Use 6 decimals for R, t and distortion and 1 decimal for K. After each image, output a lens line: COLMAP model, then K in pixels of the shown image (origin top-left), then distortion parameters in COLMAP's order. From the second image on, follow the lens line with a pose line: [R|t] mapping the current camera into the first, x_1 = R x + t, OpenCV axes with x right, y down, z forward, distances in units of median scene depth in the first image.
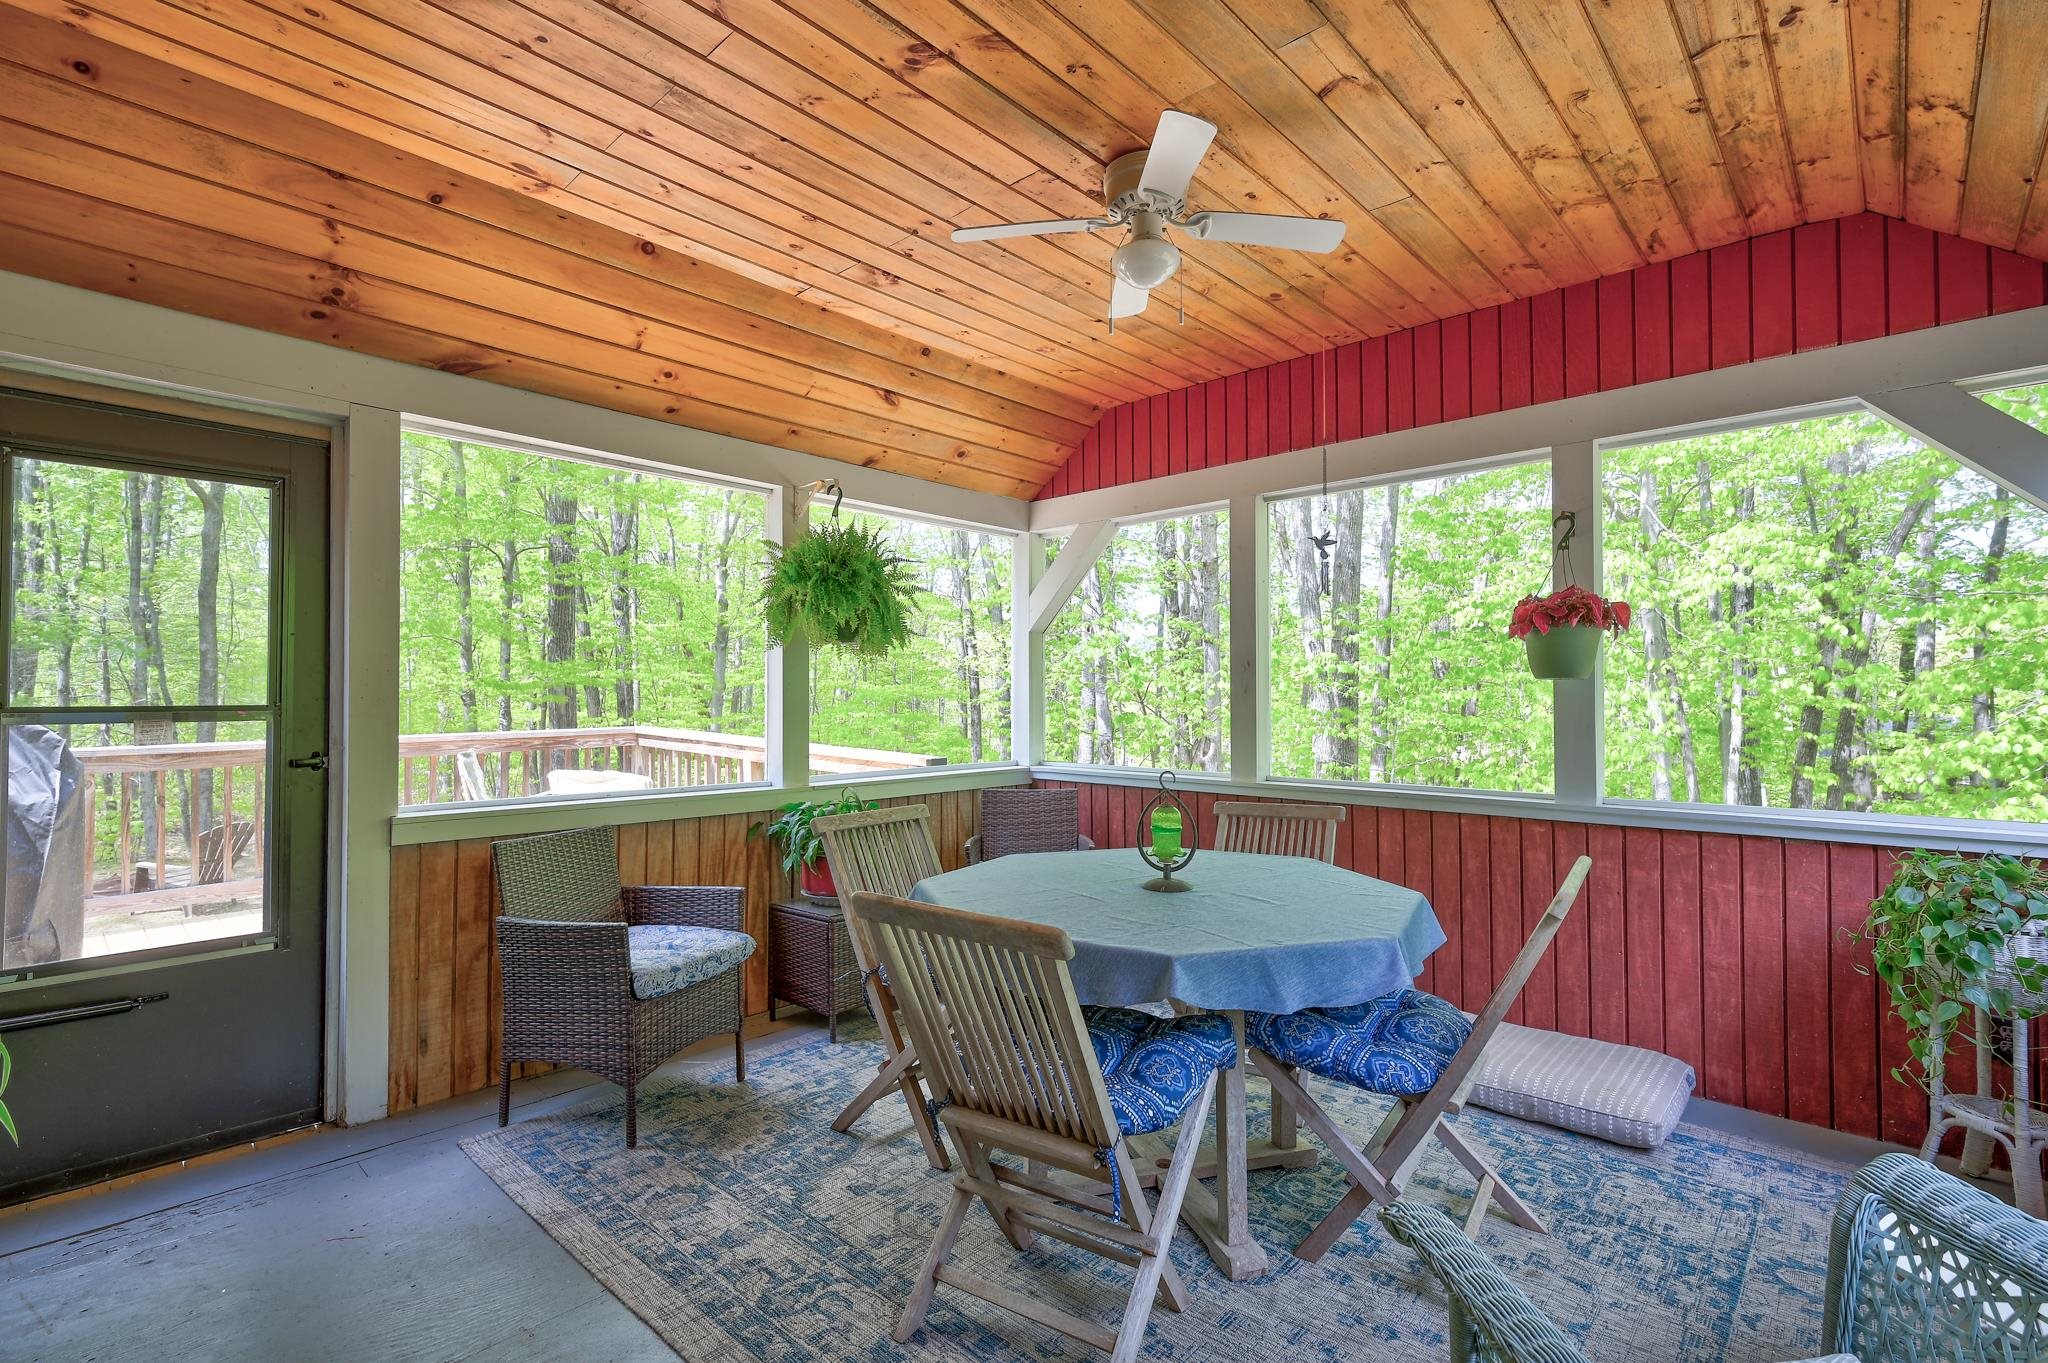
lens RADIAL K [[941.3, 0, 1020.8], [0, 941.3, 677.4], [0, 0, 1]] dist [-0.000673, -0.000485]
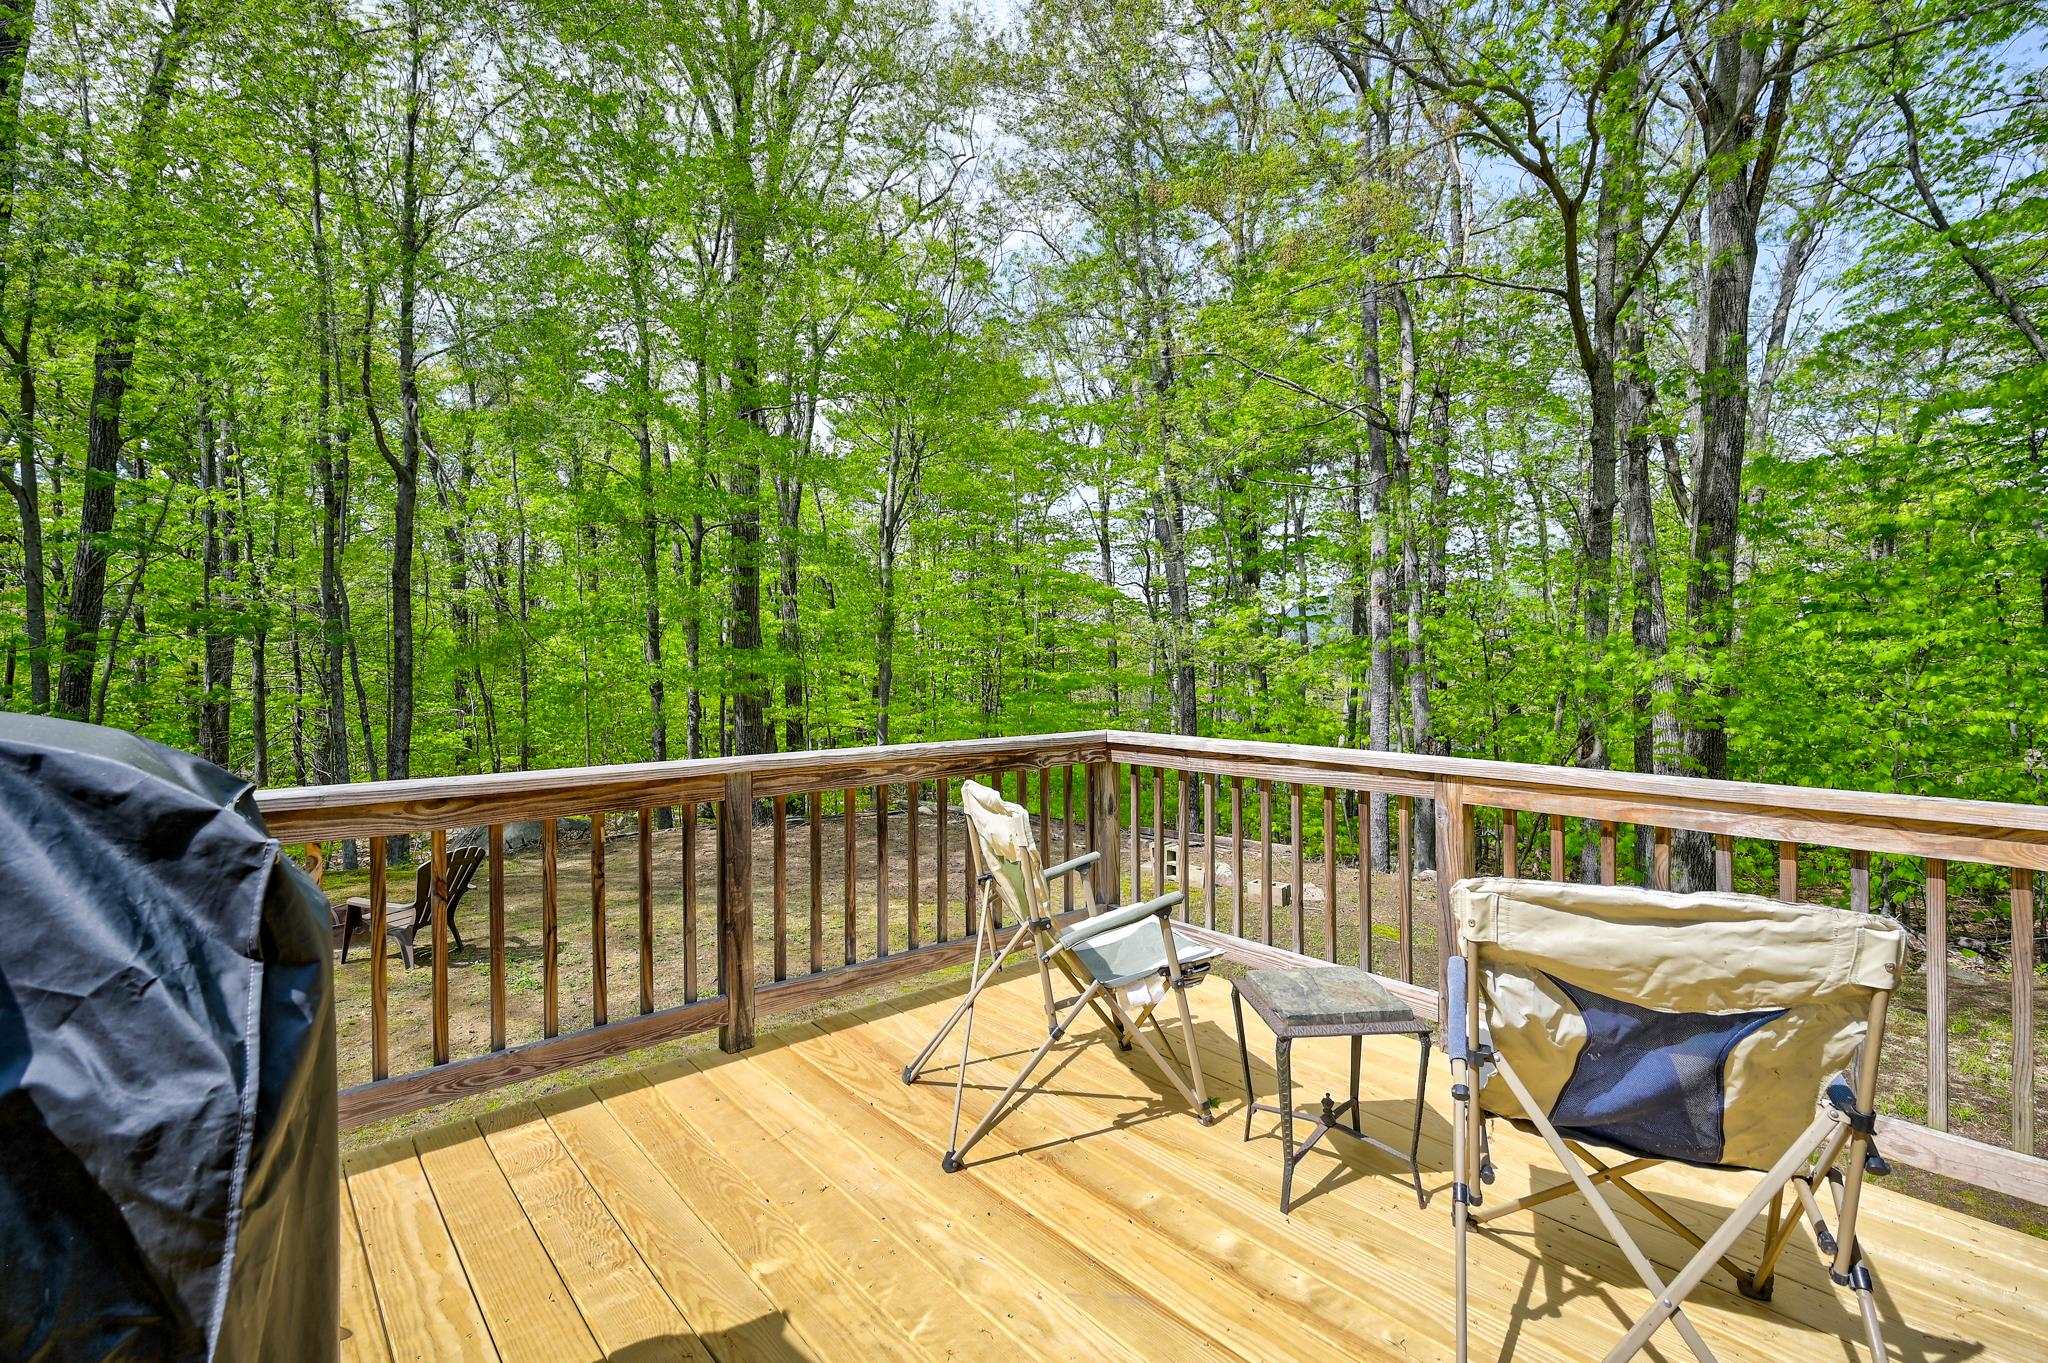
lens RADIAL K [[941.3, 0, 1027.1], [0, 941.3, 684.8], [0, 0, 1]] dist [-0.000673, -0.000485]
pose [[0.994121, -0.002162, -0.108254, -0.125878], [0.003947, 0.999860, 0.016274, 0.003702], [0.108204, -0.016606, 0.993990, 0.122659]]
